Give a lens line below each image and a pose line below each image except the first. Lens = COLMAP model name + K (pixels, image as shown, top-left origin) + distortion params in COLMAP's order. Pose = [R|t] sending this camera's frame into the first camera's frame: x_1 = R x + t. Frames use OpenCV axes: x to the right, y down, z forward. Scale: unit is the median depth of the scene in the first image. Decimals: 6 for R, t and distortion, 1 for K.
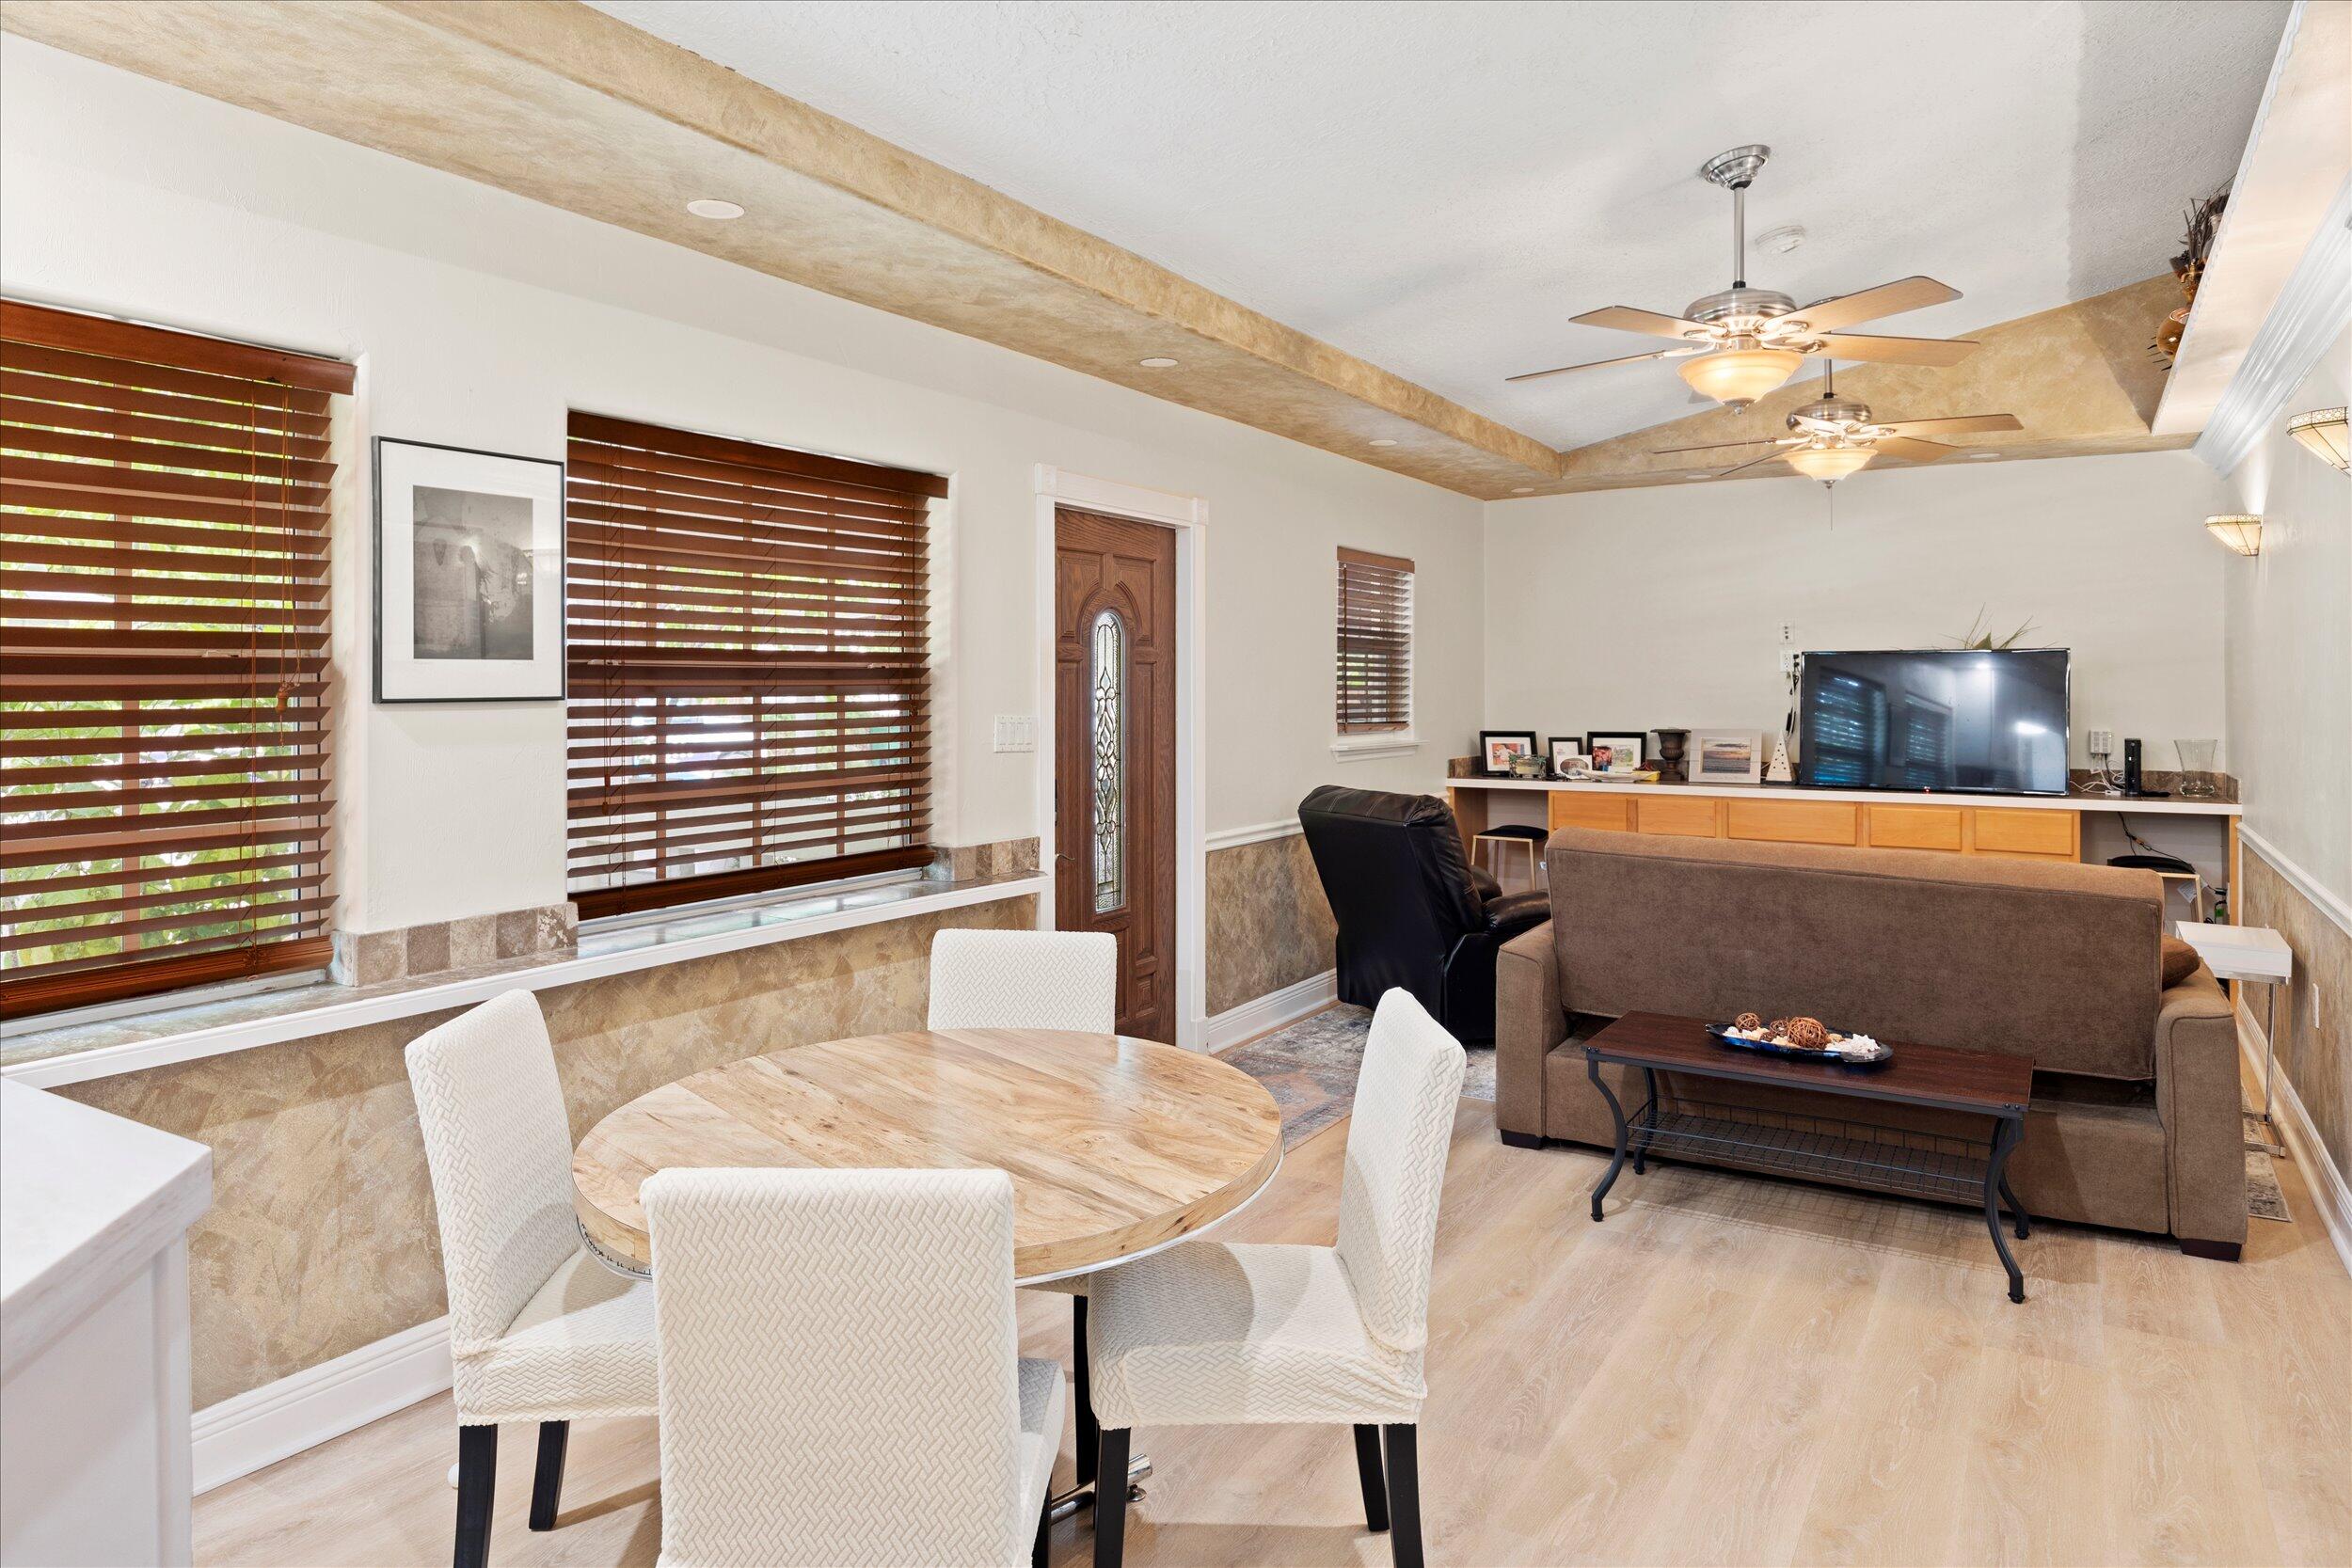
lens RADIAL K [[1430.1, 0, 1182.9], [0, 1430.1, 671.6], [0, 0, 1]] dist [-0.002852, -0.001315]
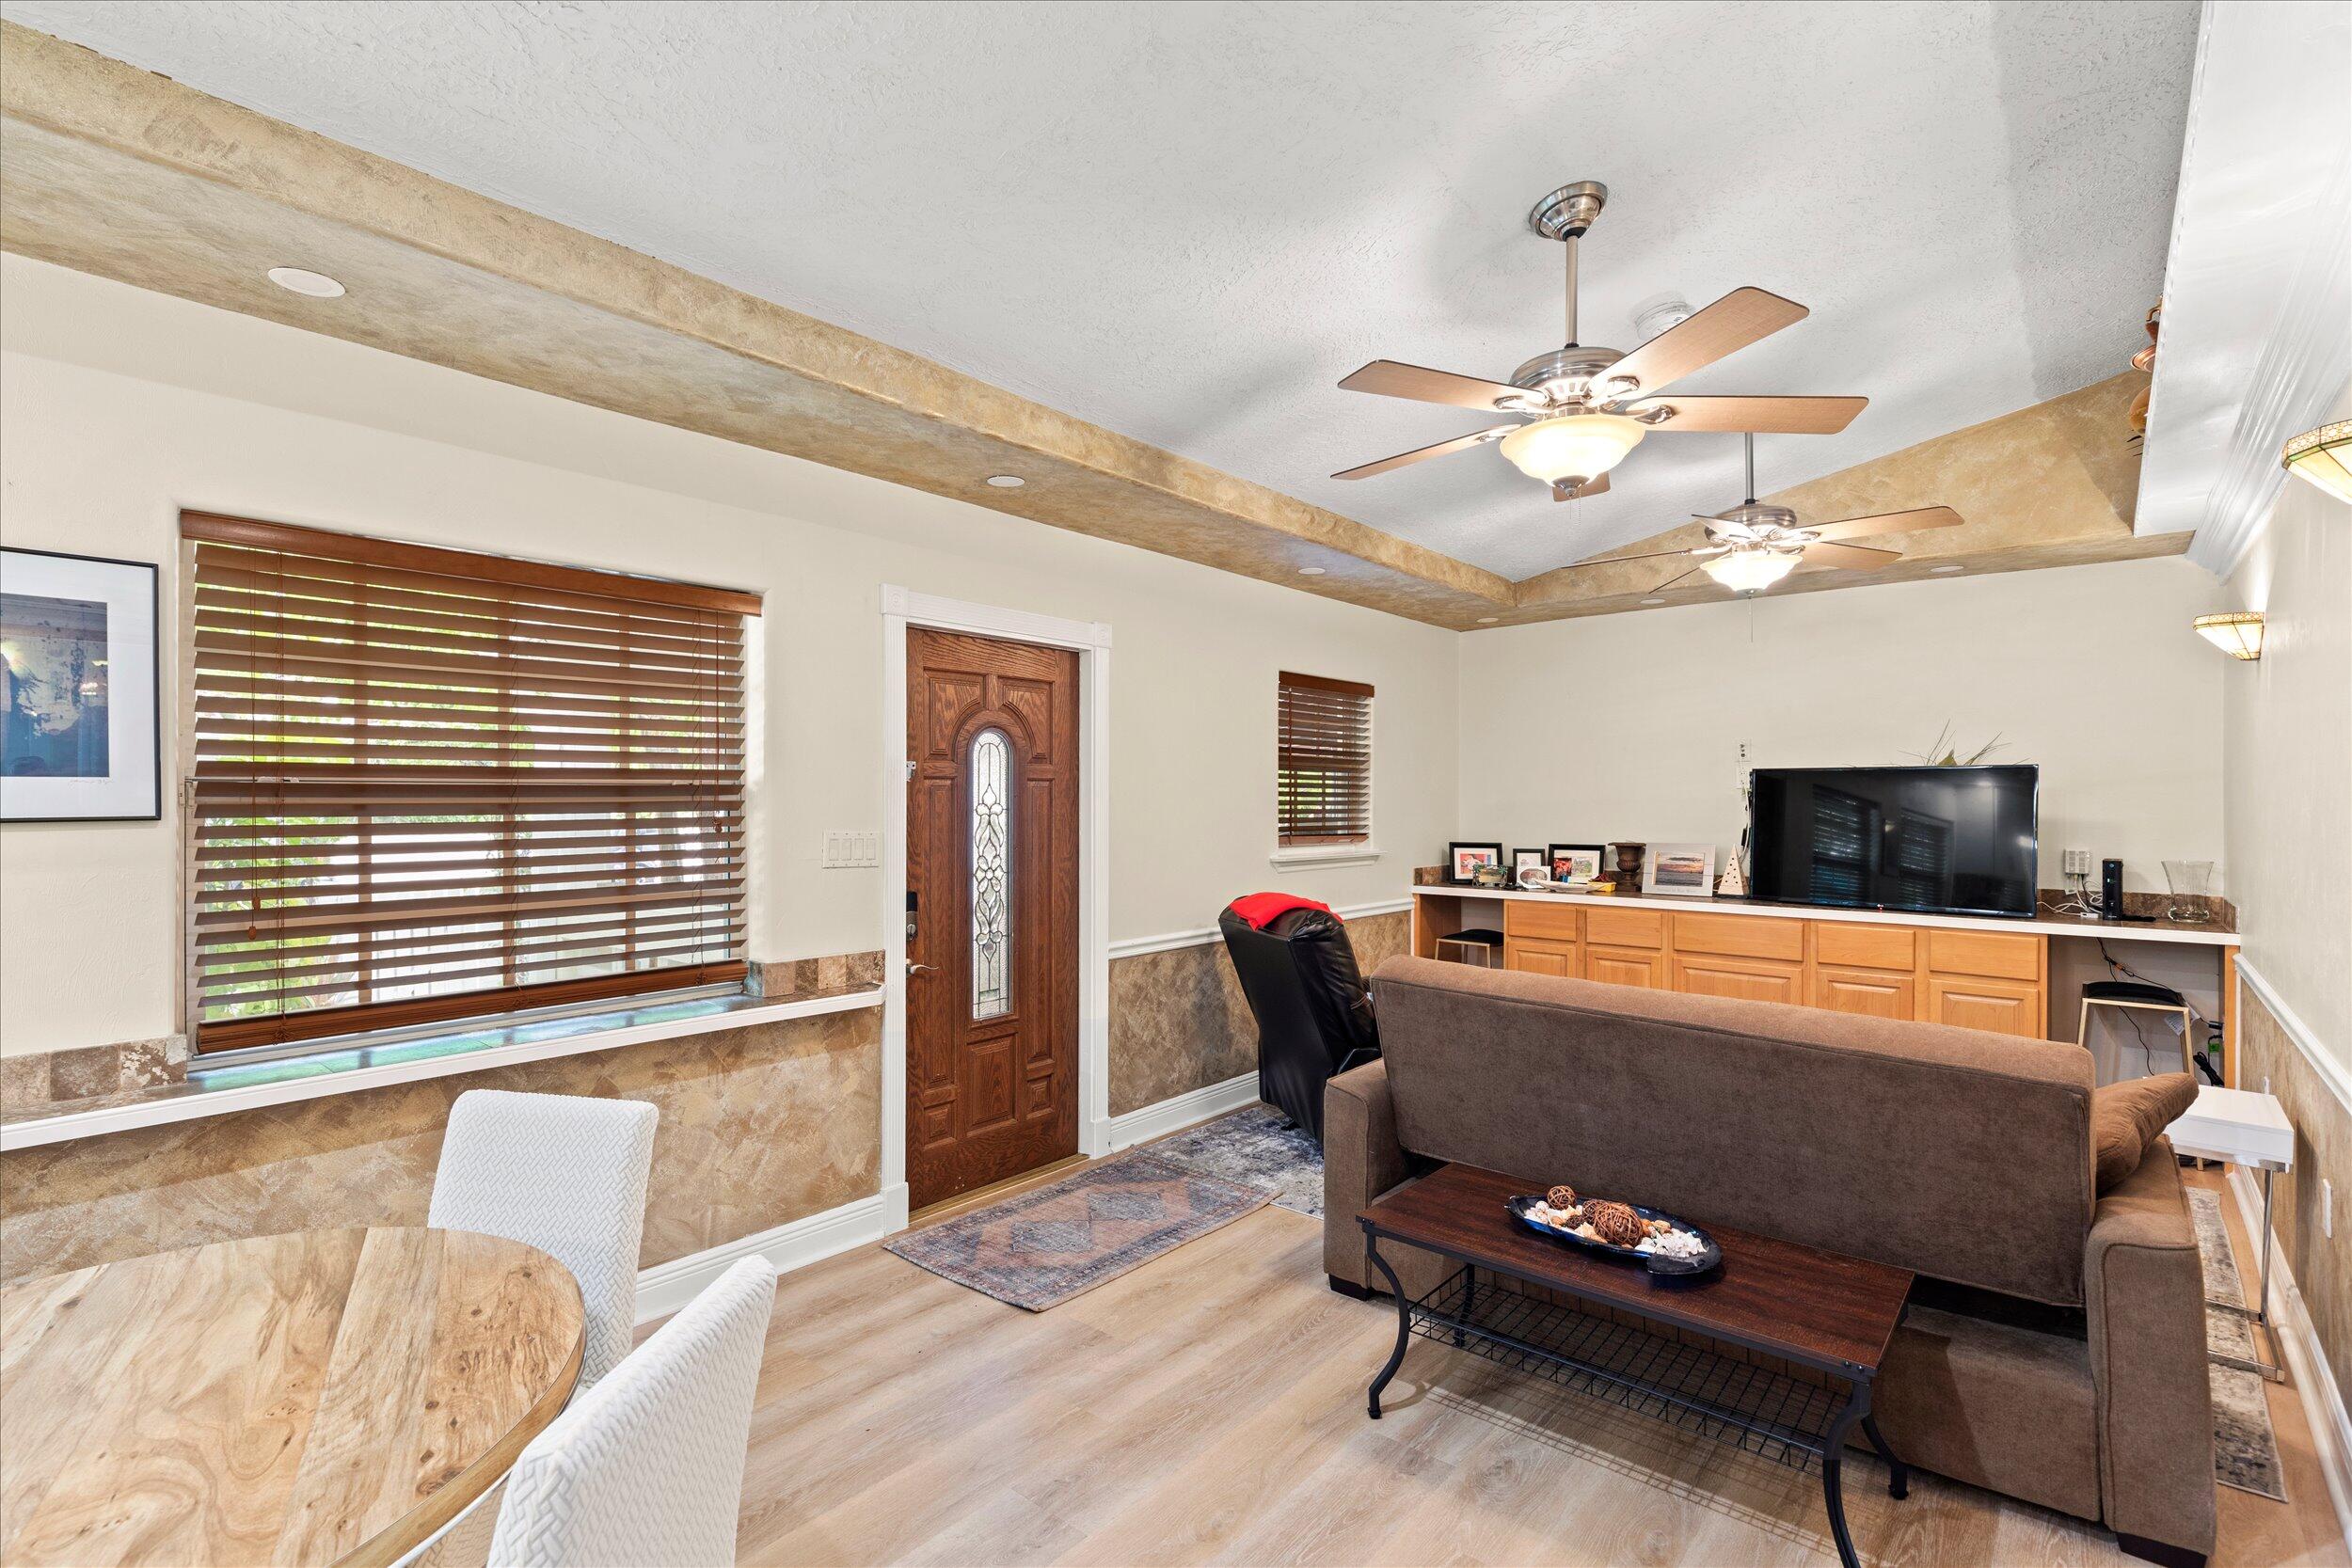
lens RADIAL K [[1077.0, 0, 1177.9], [0, 1077.0, 793.7], [0, 0, 1]] dist [0.005026, -0.001759]
pose [[0.988553, 0.001301, -0.150866, 0.238278], [-0.000352, 0.999980, 0.006319, -0.001187], [0.150871, -0.006194, 0.988534, 0.292412]]
